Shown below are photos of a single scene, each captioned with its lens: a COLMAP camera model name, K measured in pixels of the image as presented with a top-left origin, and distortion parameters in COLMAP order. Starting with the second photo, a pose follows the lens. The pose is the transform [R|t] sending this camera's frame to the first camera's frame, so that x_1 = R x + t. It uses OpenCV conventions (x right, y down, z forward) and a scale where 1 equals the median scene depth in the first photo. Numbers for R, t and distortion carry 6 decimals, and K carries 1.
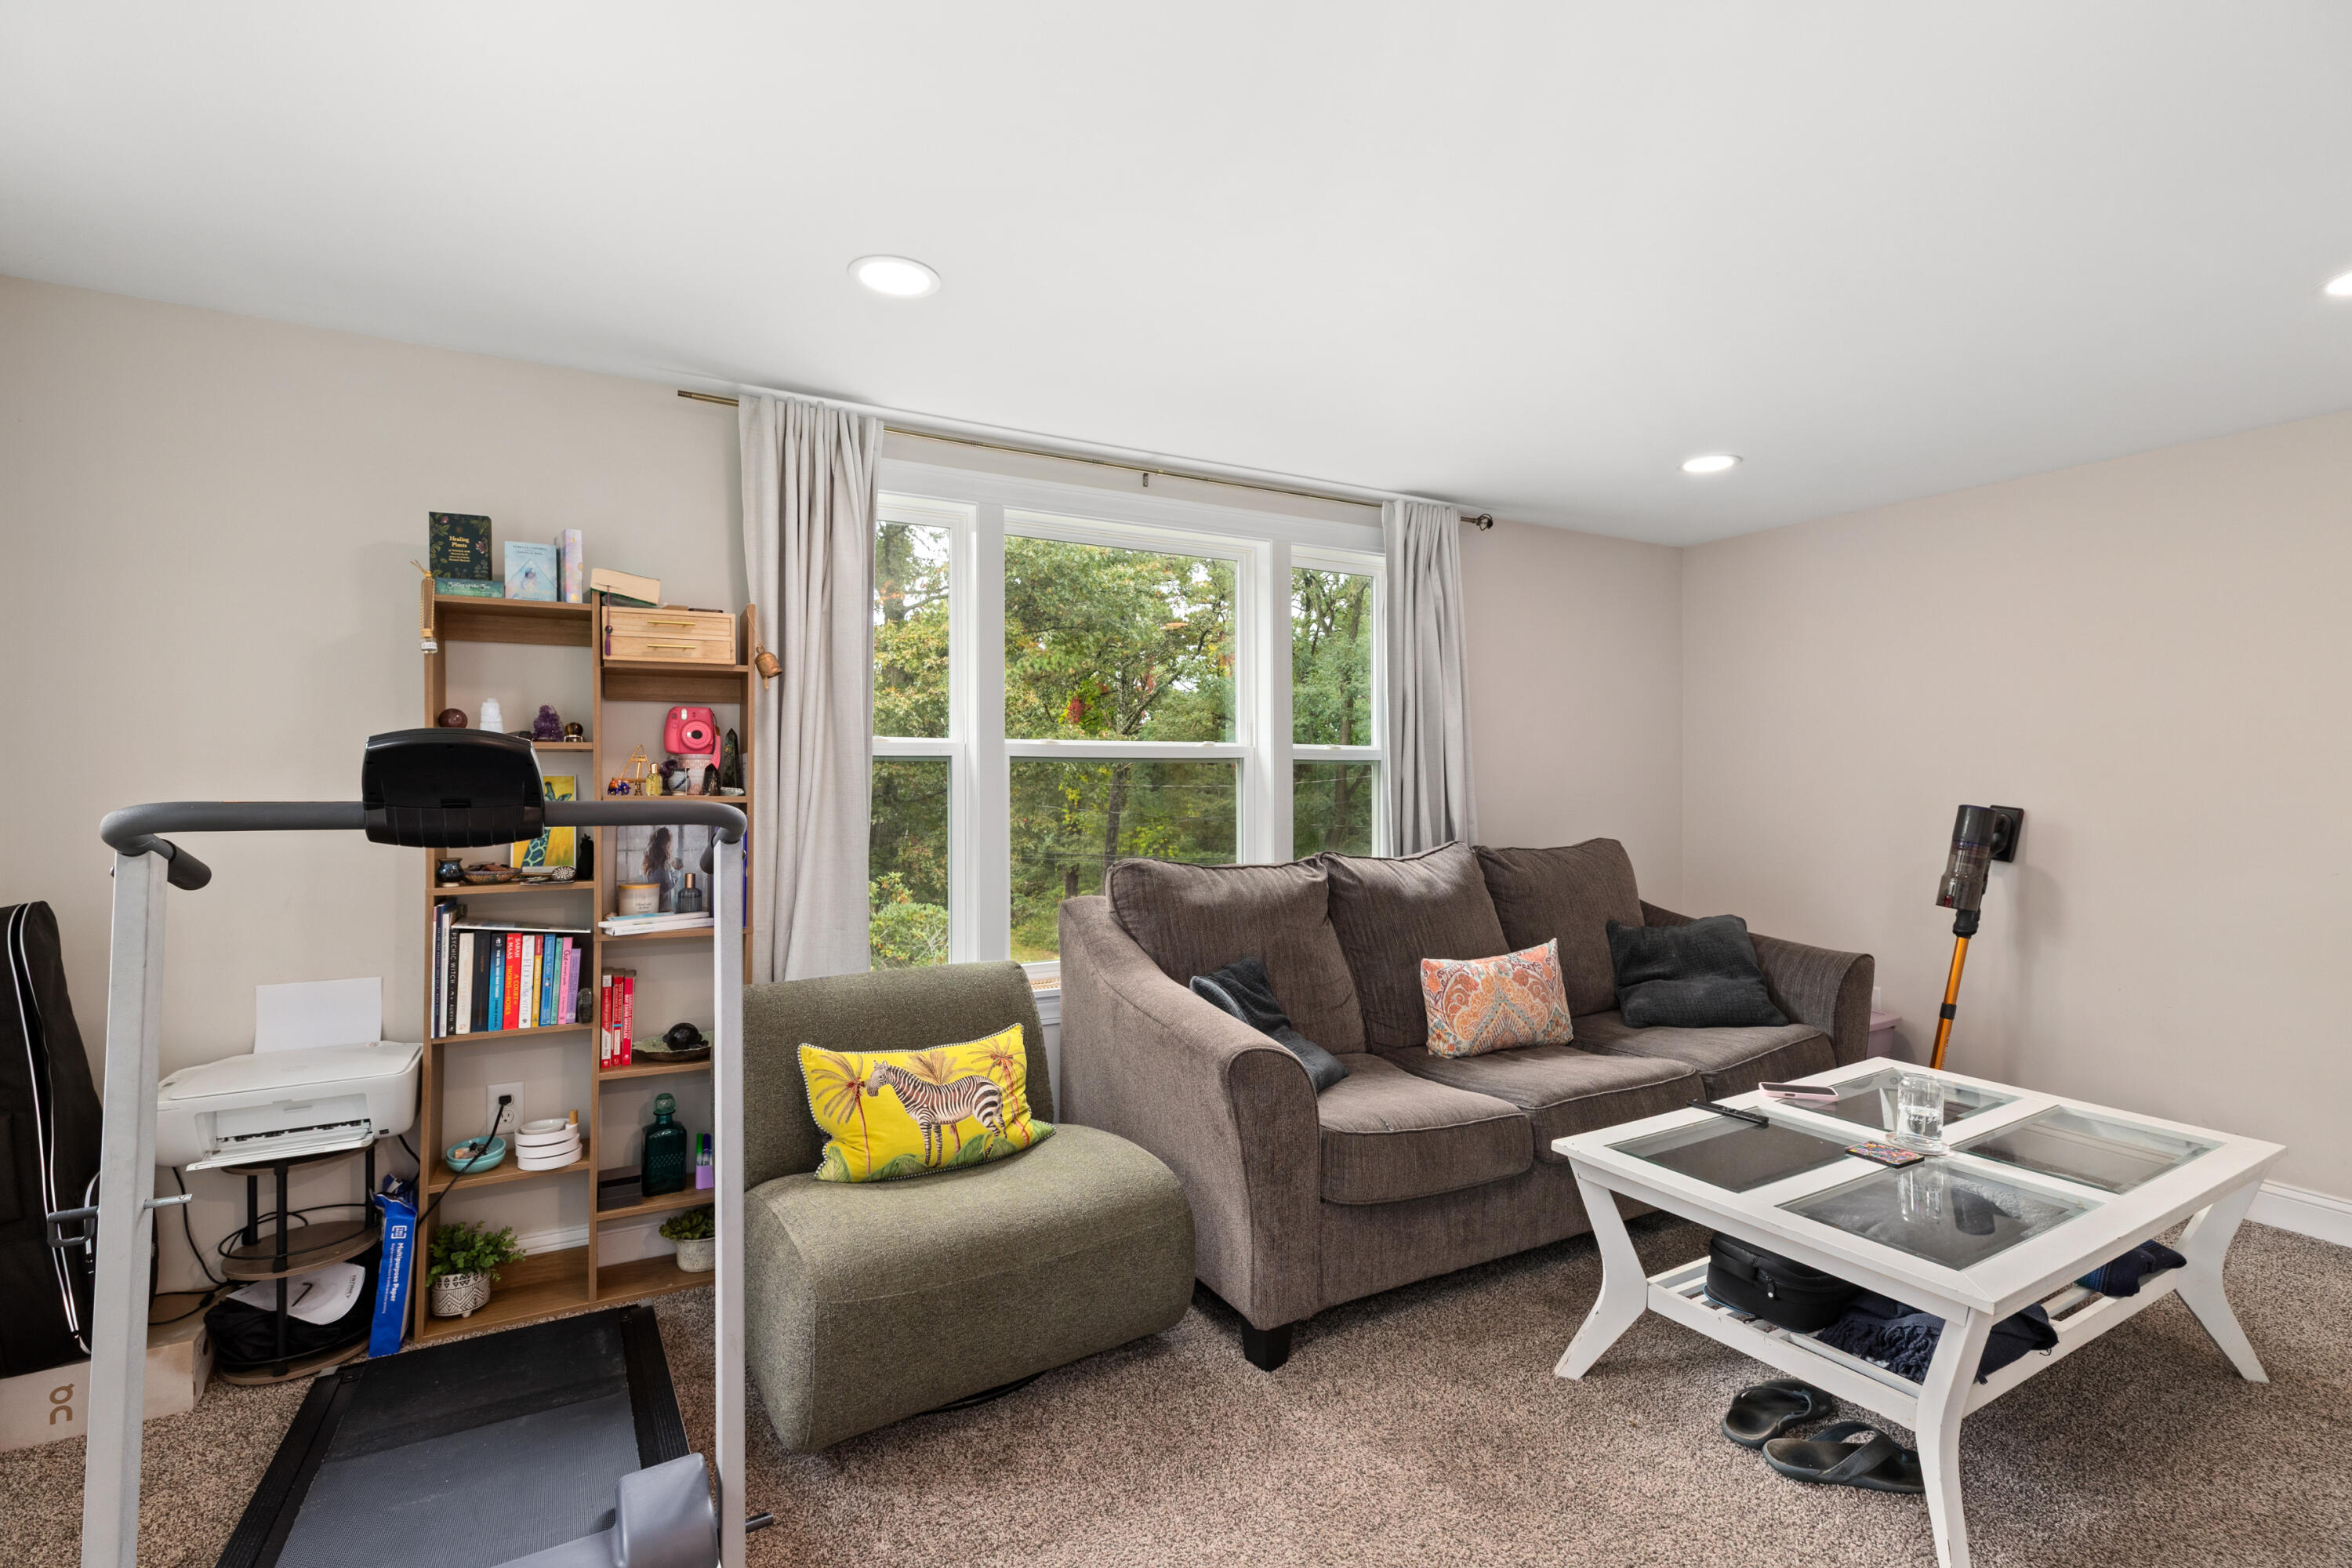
lens RADIAL K [[1054.8, 0, 1181.5], [0, 1054.8, 781.7], [0, 0, 1]] dist [-0.001577, 0.003539]
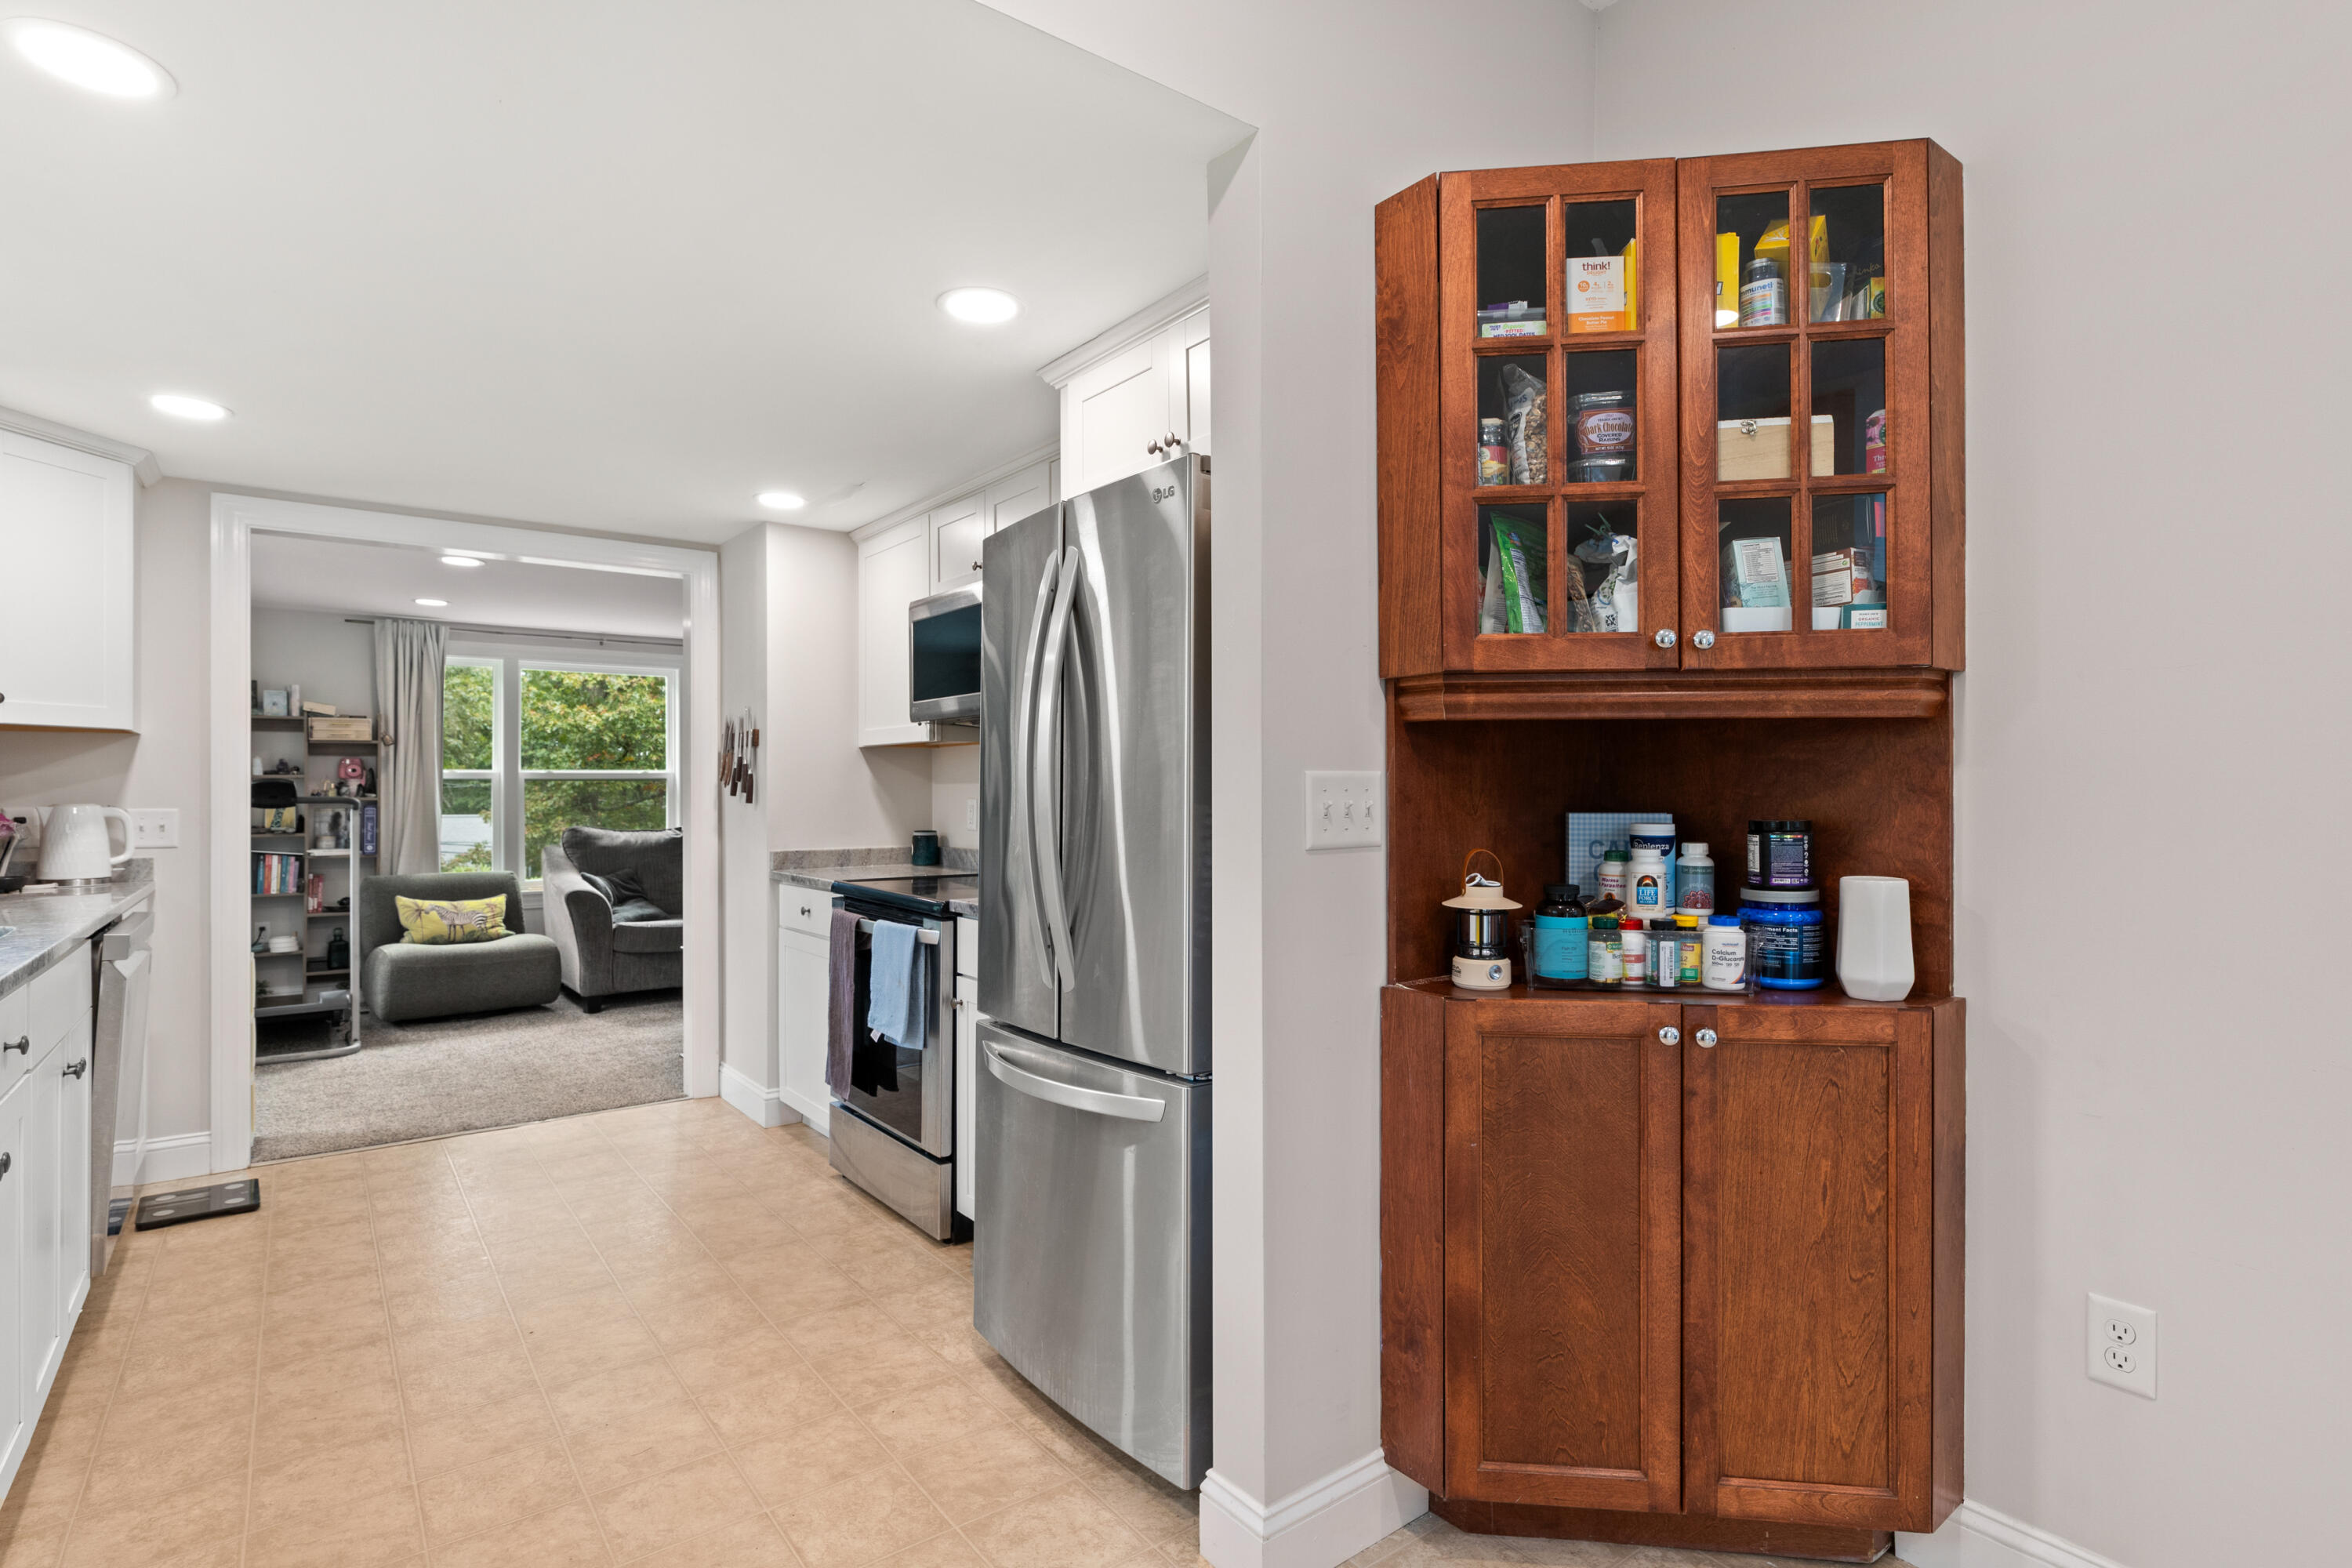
lens RADIAL K [[1182.1, 0, 1175.4], [0, 1182.1, 783.2], [0, 0, 1]] dist [0.005160, 0.000475]
pose [[0.989988, -0.004246, 0.141090, 0.986625], [0.004951, 0.999977, -0.004651, 0.004096], [-0.141067, 0.005303, 0.989986, -1.880895]]
